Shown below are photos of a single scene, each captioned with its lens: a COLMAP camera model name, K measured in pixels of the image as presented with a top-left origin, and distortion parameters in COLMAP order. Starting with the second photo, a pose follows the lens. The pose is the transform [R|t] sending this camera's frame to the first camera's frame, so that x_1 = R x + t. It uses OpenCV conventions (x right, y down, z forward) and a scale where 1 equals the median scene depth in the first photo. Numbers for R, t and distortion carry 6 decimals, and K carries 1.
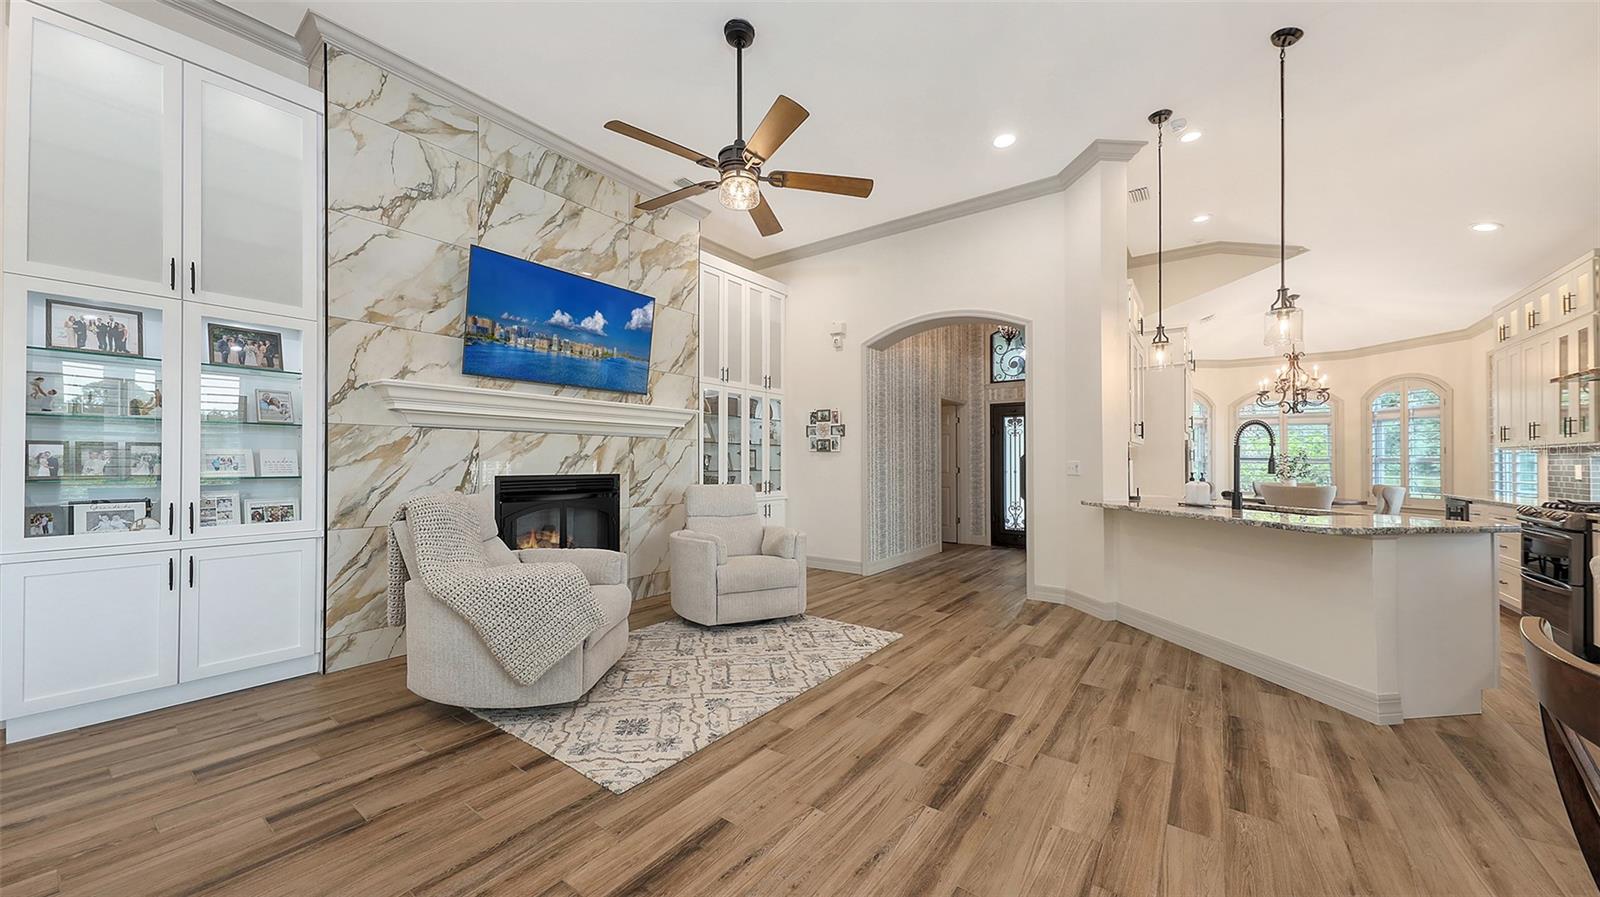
lens RADIAL K [[560.9, 0, 800.6], [0, 560.9, 451.2], [0, 0, 1]] dist [0.021941, -0.006219]
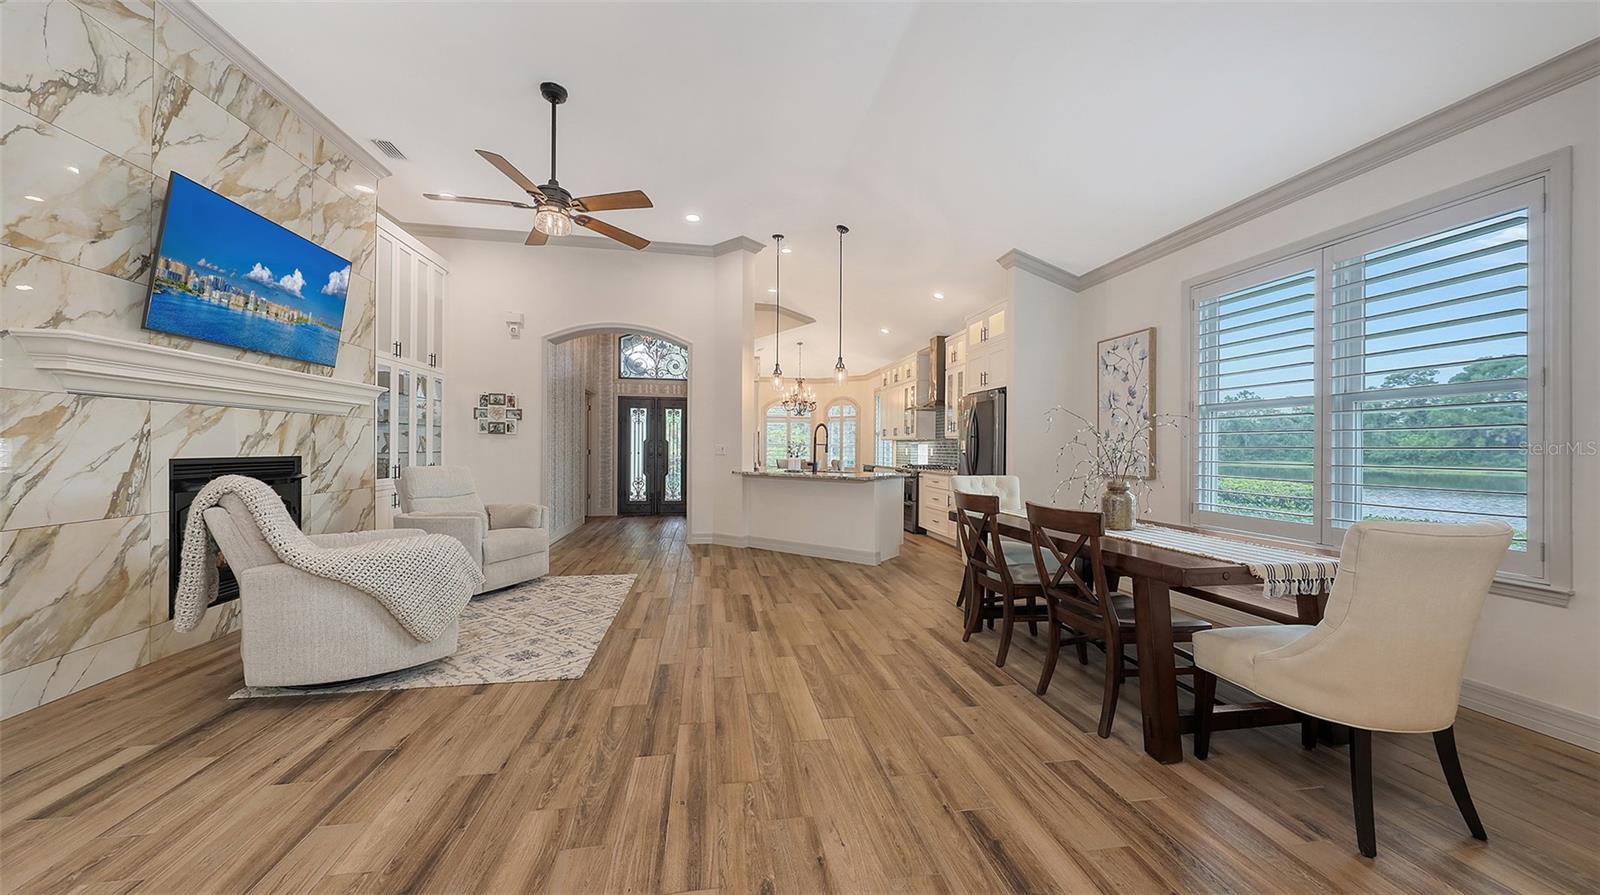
lens RADIAL K [[555.8, 0, 803.6], [0, 555.8, 437.1], [0, 0, 1]] dist [-0.000654, -0.000457]
pose [[0.691808, 0.016681, 0.721889, -0.478275], [-0.020496, 0.999784, -0.003460, -0.002372], [-0.721790, -0.012402, 0.692001, -0.182444]]
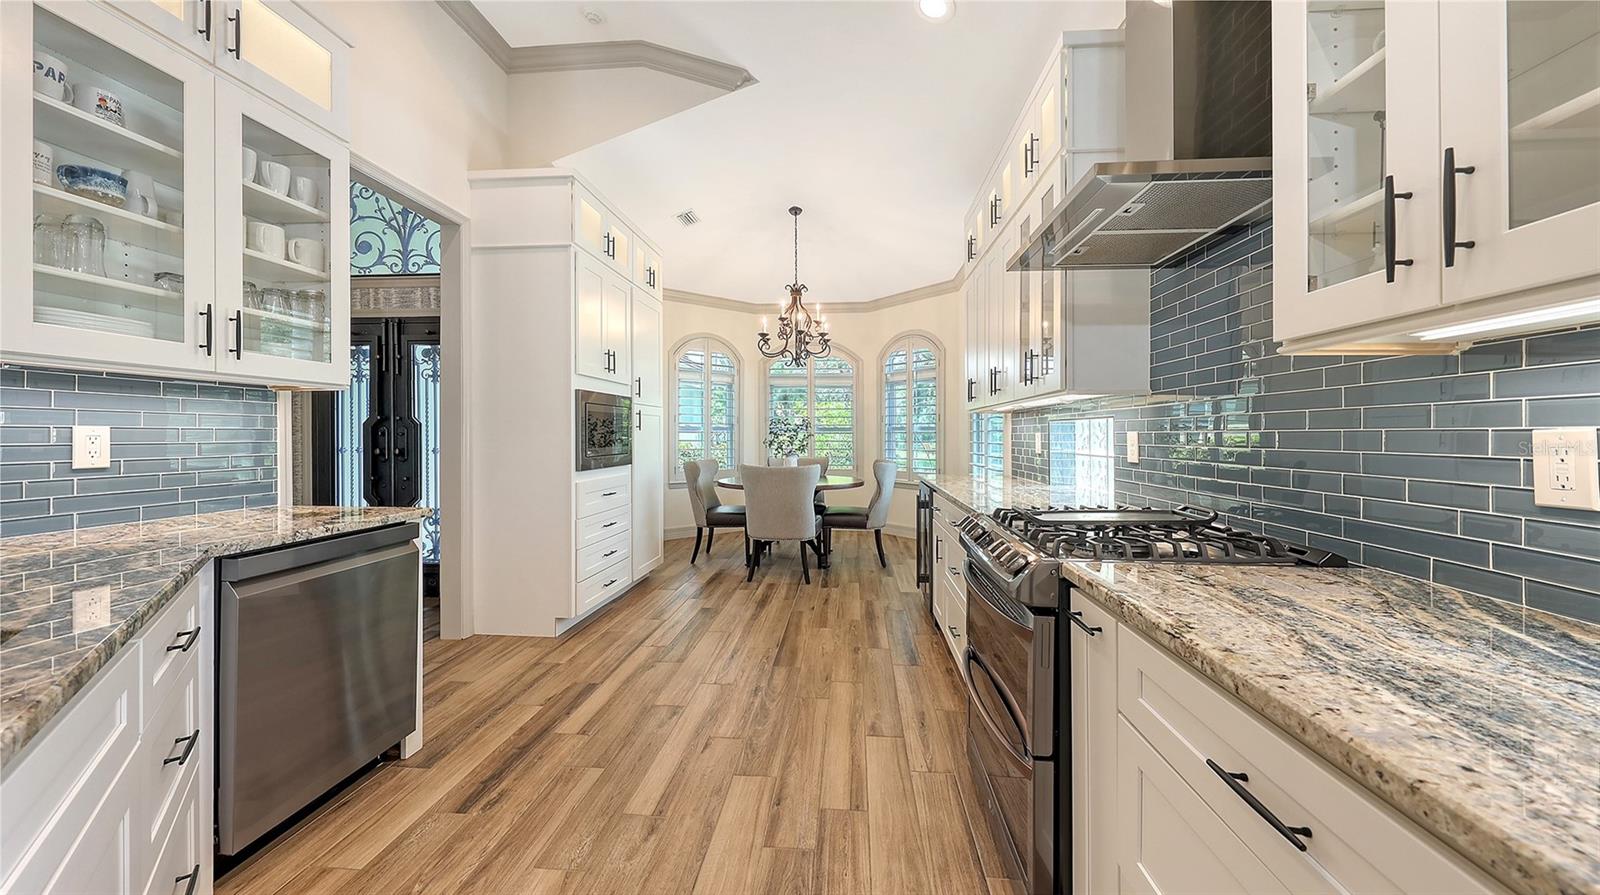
lens RADIAL K [[555.8, 0, 803.6], [0, 555.8, 437.1], [0, 0, 1]] dist [-0.000654, -0.000457]
pose [[0.854823, -0.006625, 0.518878, 0.911651], [-0.005634, 0.999741, 0.022046, 0.018730], [-0.518890, -0.021769, 0.854564, 0.679143]]
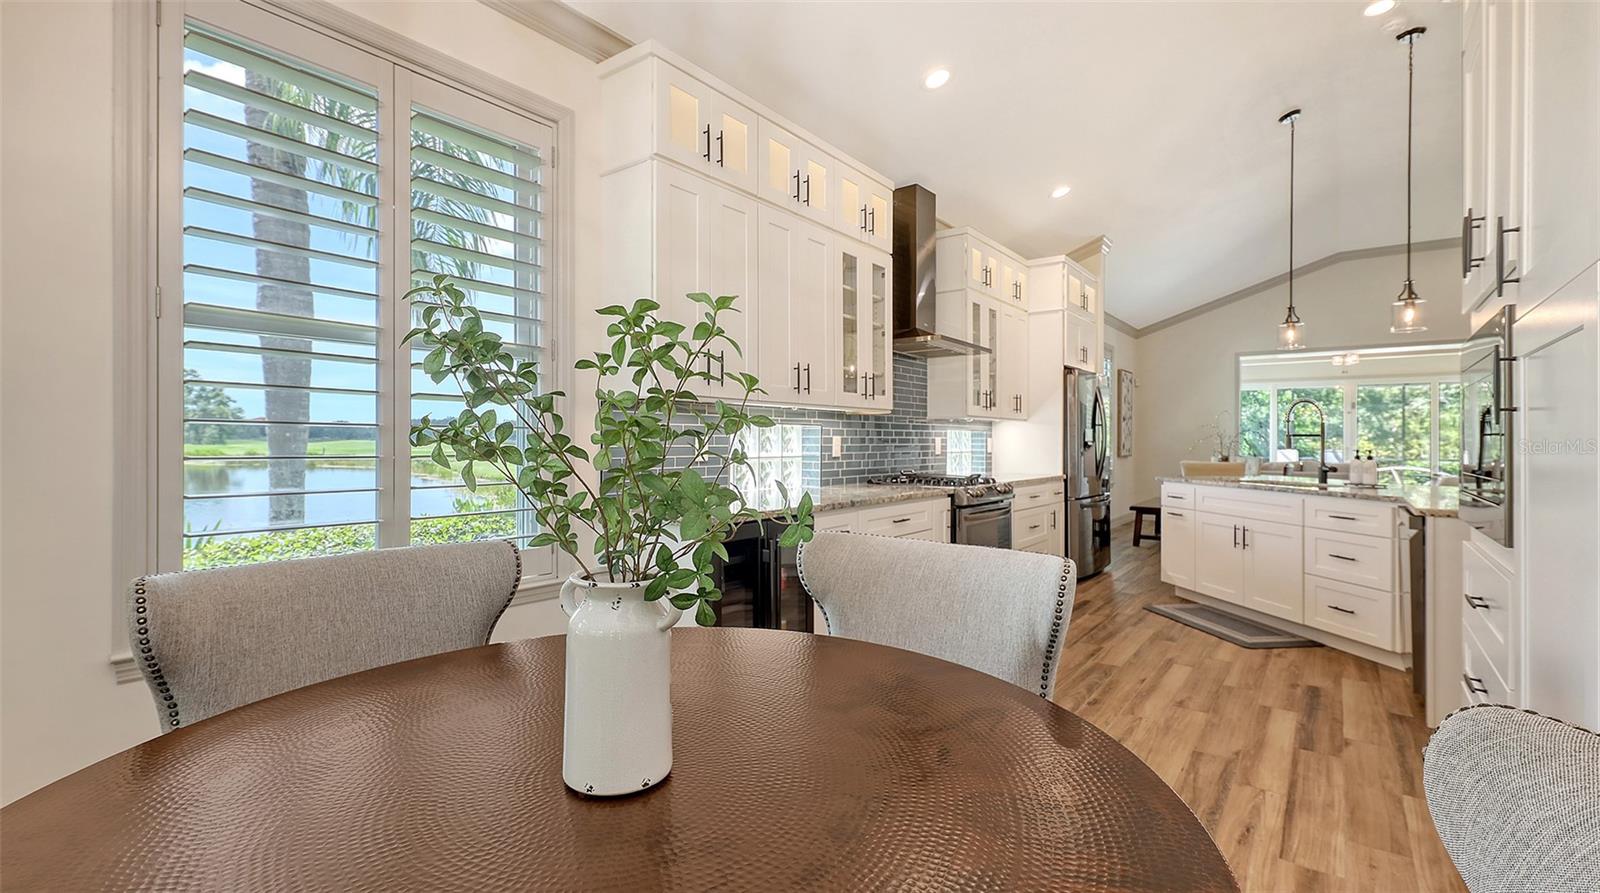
lens RADIAL K [[722.6, 0, 798.2], [0, 722.6, 472.7], [0, 0, 1]] dist [0.000590, 0.000158]
pose [[-0.999909, -0.010061, 0.008975, 1.570101], [-0.009805, 0.999558, 0.028066, 0.049262], [-0.009253, 0.027976, -0.999566, 2.161863]]
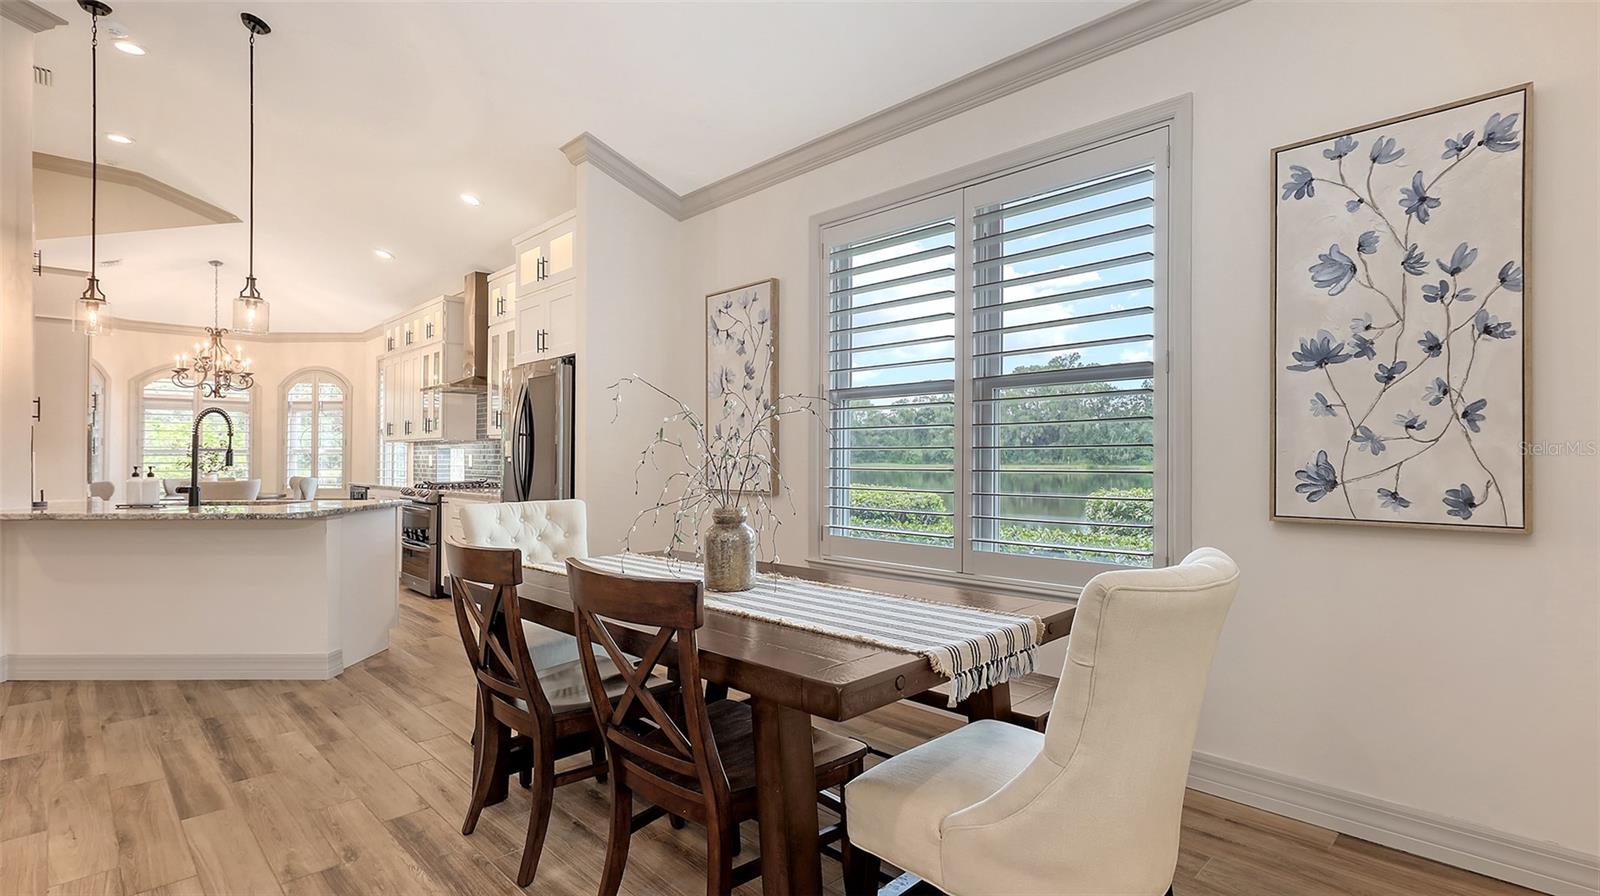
lens RADIAL K [[753.2, 0, 795.9], [0, 753.2, 443.7], [0, 0, 1]] dist [0.013653, -0.000108]
pose [[0.167749, 0.009603, 0.985783, -0.226844], [-0.014045, 0.999874, -0.007350, -0.000561], [-0.985730, -0.012613, 0.167863, -0.122942]]
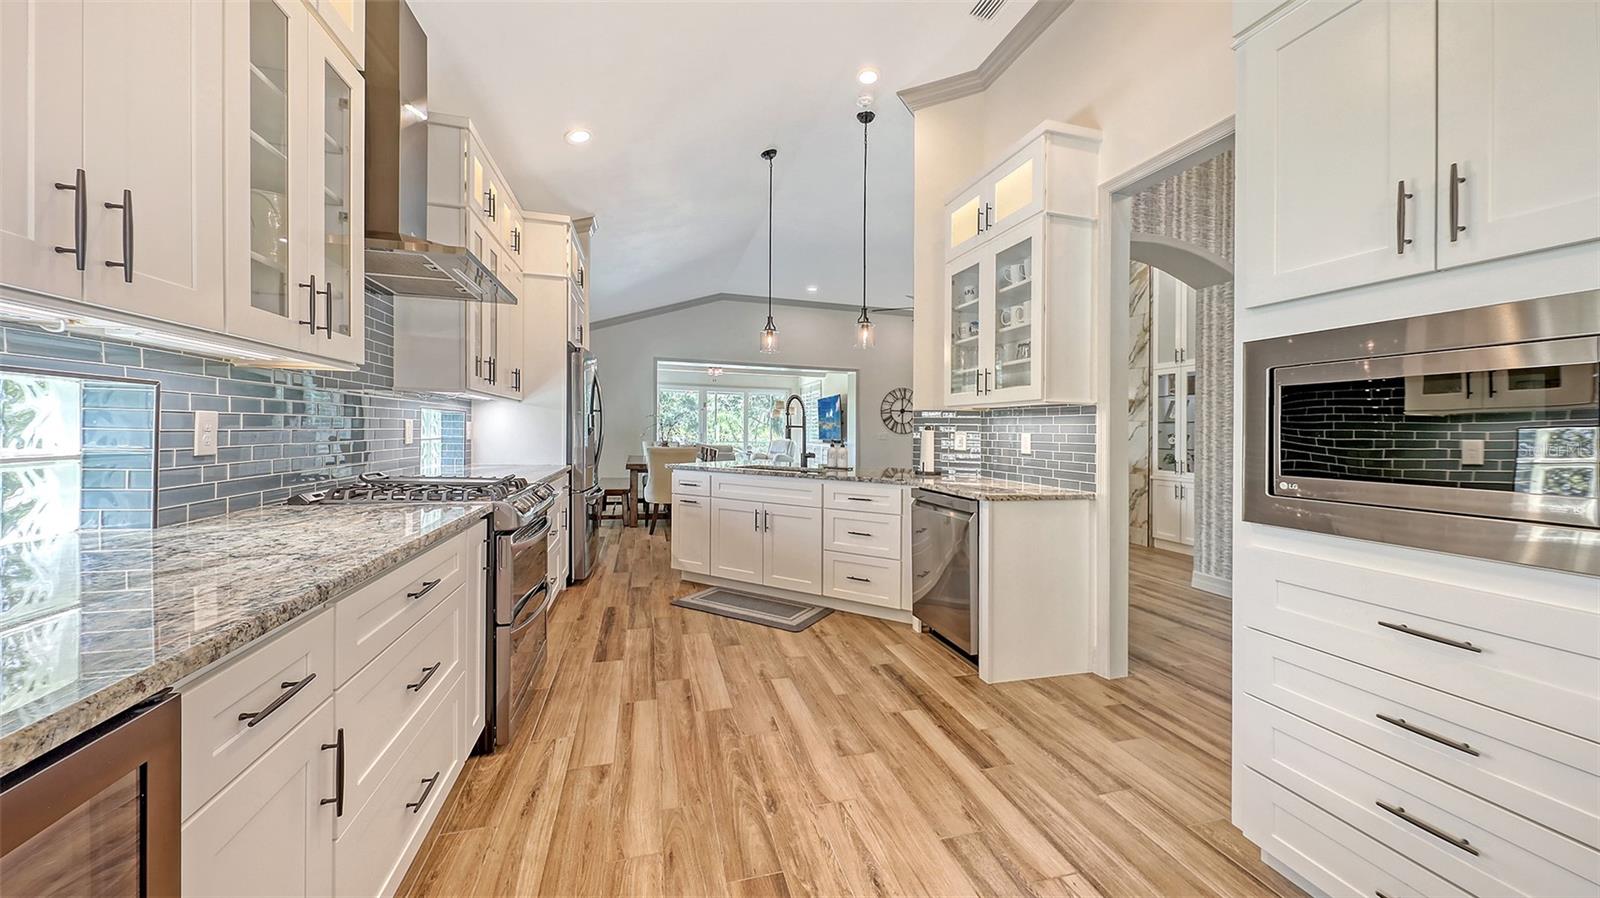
lens RADIAL K [[556.8, 0, 817.1], [0, 556.8, 436.6], [0, 0, 1]] dist [0.010738, -0.004897]
pose [[-0.596381, -0.013526, -0.802587, 1.581670], [-0.012219, 0.999895, -0.007771, 0.039620], [0.802608, 0.005173, -0.596484, 1.605648]]
